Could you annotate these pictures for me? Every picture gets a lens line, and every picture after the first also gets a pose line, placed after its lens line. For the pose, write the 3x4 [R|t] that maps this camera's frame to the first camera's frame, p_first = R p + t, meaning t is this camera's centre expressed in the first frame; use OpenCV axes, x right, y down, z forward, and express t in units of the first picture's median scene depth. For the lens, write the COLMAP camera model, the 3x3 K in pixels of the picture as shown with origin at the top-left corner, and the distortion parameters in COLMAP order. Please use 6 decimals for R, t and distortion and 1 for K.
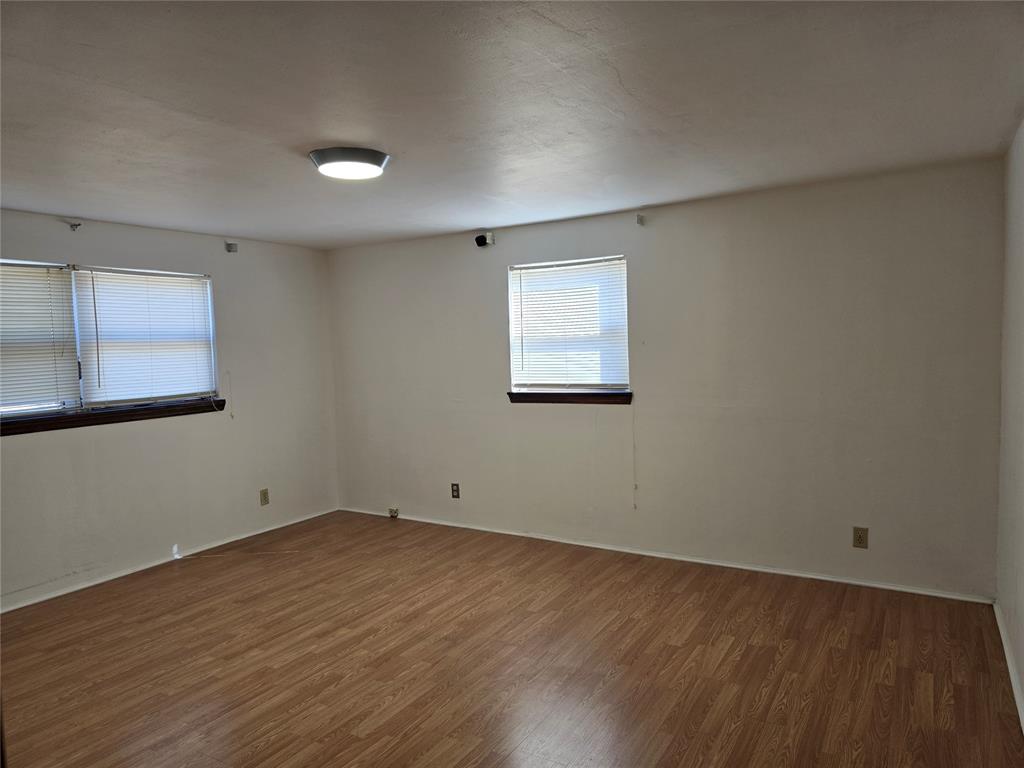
lens RADIAL K [[686.5, 0, 513.0], [0, 686.5, 384.5], [0, 0, 1]] dist [0.007784, -0.002746]
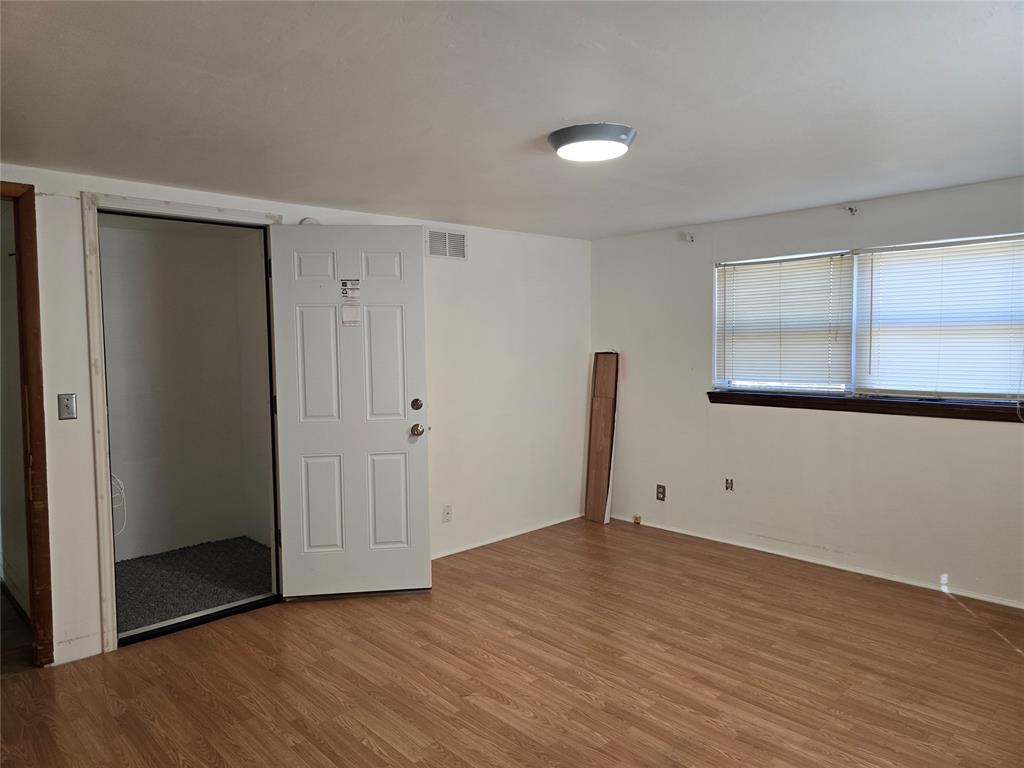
lens RADIAL K [[686.5, 0, 513.1], [0, 686.5, 382.3], [0, 0, 1]] dist [0.007784, -0.002746]
pose [[-0.272866, 0.093934, -0.957455, 0.508691], [-0.039239, 0.993307, 0.108634, -0.077640], [0.961251, 0.067212, -0.267354, 0.875057]]
